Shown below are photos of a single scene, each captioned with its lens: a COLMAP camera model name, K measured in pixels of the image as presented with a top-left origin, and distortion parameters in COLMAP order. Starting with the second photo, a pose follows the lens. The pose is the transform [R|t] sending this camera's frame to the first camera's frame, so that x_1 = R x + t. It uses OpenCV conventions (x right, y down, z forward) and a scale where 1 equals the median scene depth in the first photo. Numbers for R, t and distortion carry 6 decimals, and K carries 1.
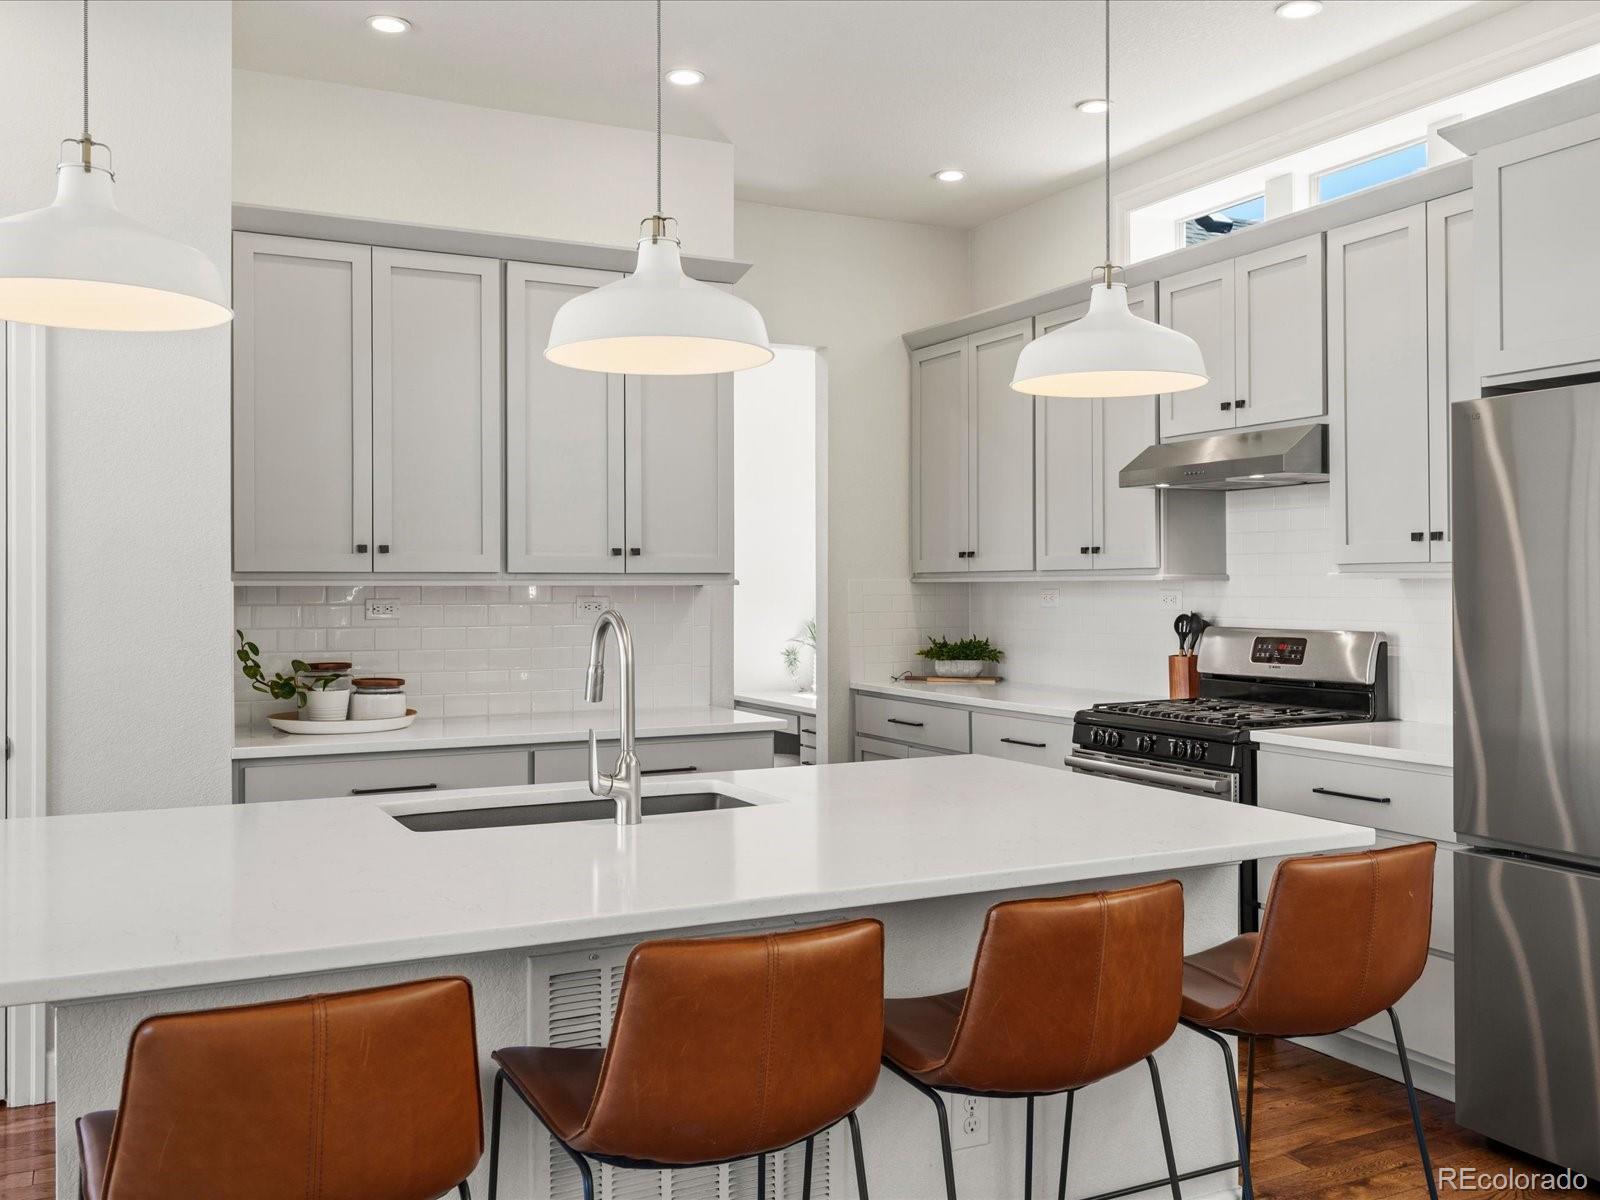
lens RADIAL K [[1393.6, 0, 798.2], [0, 1393.6, 580.2], [0, 0, 1]] dist [-0.001804, 0.001397]
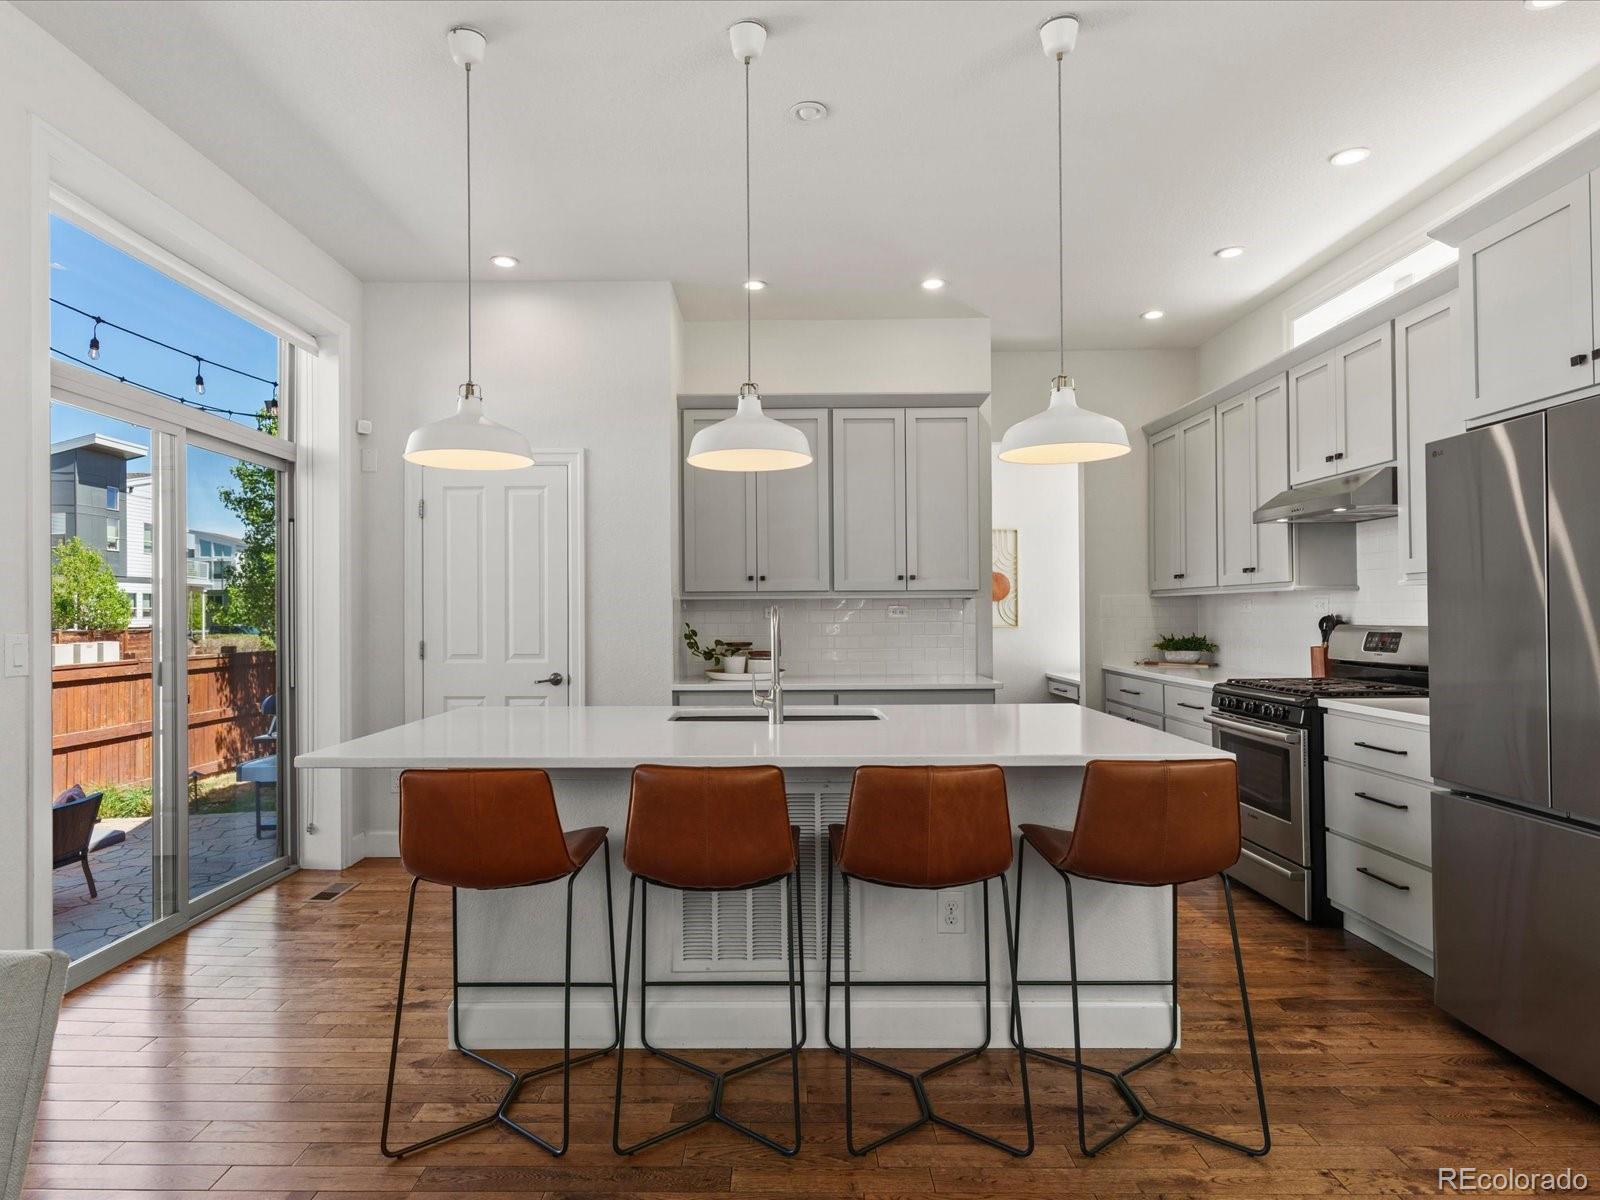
lens RADIAL K [[899.6, 0, 775.3], [0, 899.6, 604.3], [0, 0, 1]] dist [-0.000695, -0.000757]
pose [[0.887268, -0.007978, -0.461185, 0.234065], [0.006526, 0.999967, -0.004742, 0.015685], [0.461208, 0.001197, 0.887291, -0.011917]]
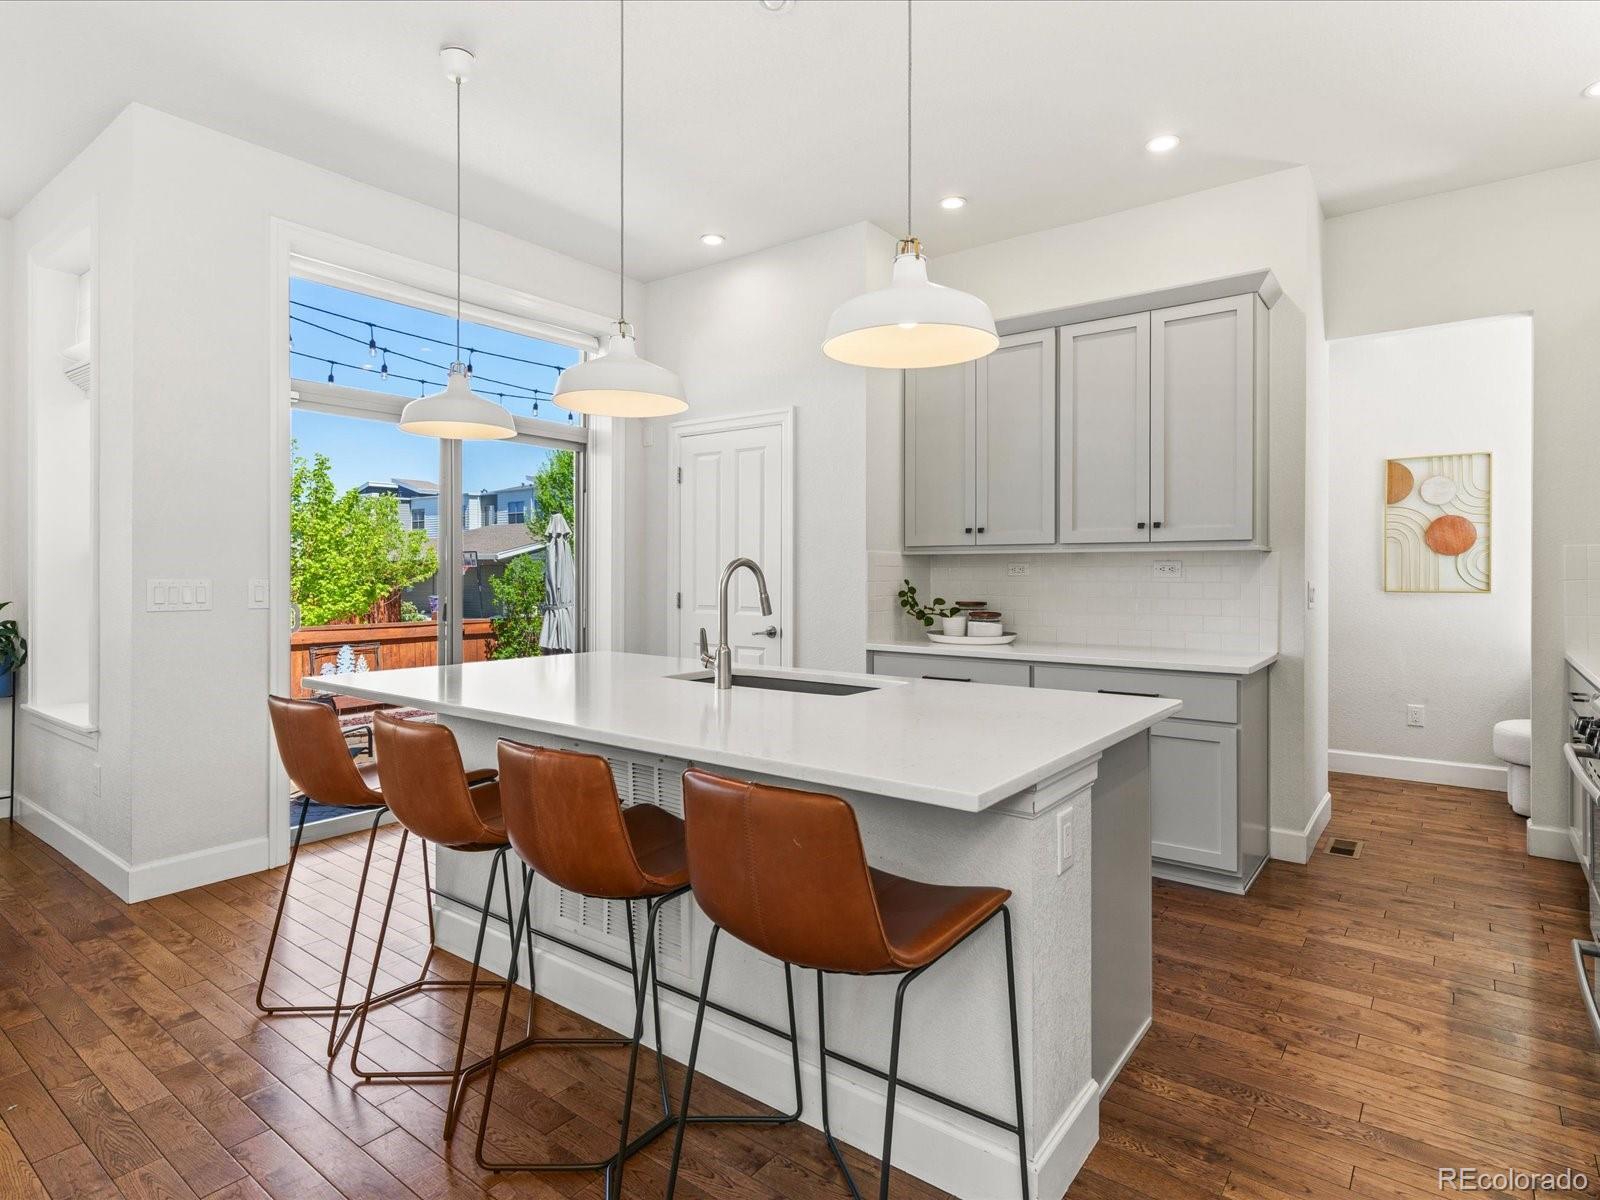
lens RADIAL K [[862.1, 0, 800.5], [0, 862.1, 574.9], [0, 0, 1]] dist [-0.001284, 0.001205]
pose [[0.434561, 0.005745, -0.900624, 0.472063], [0.002237, 0.999970, 0.007458, 0.019469], [0.900640, -0.005256, 0.434535, 0.367856]]
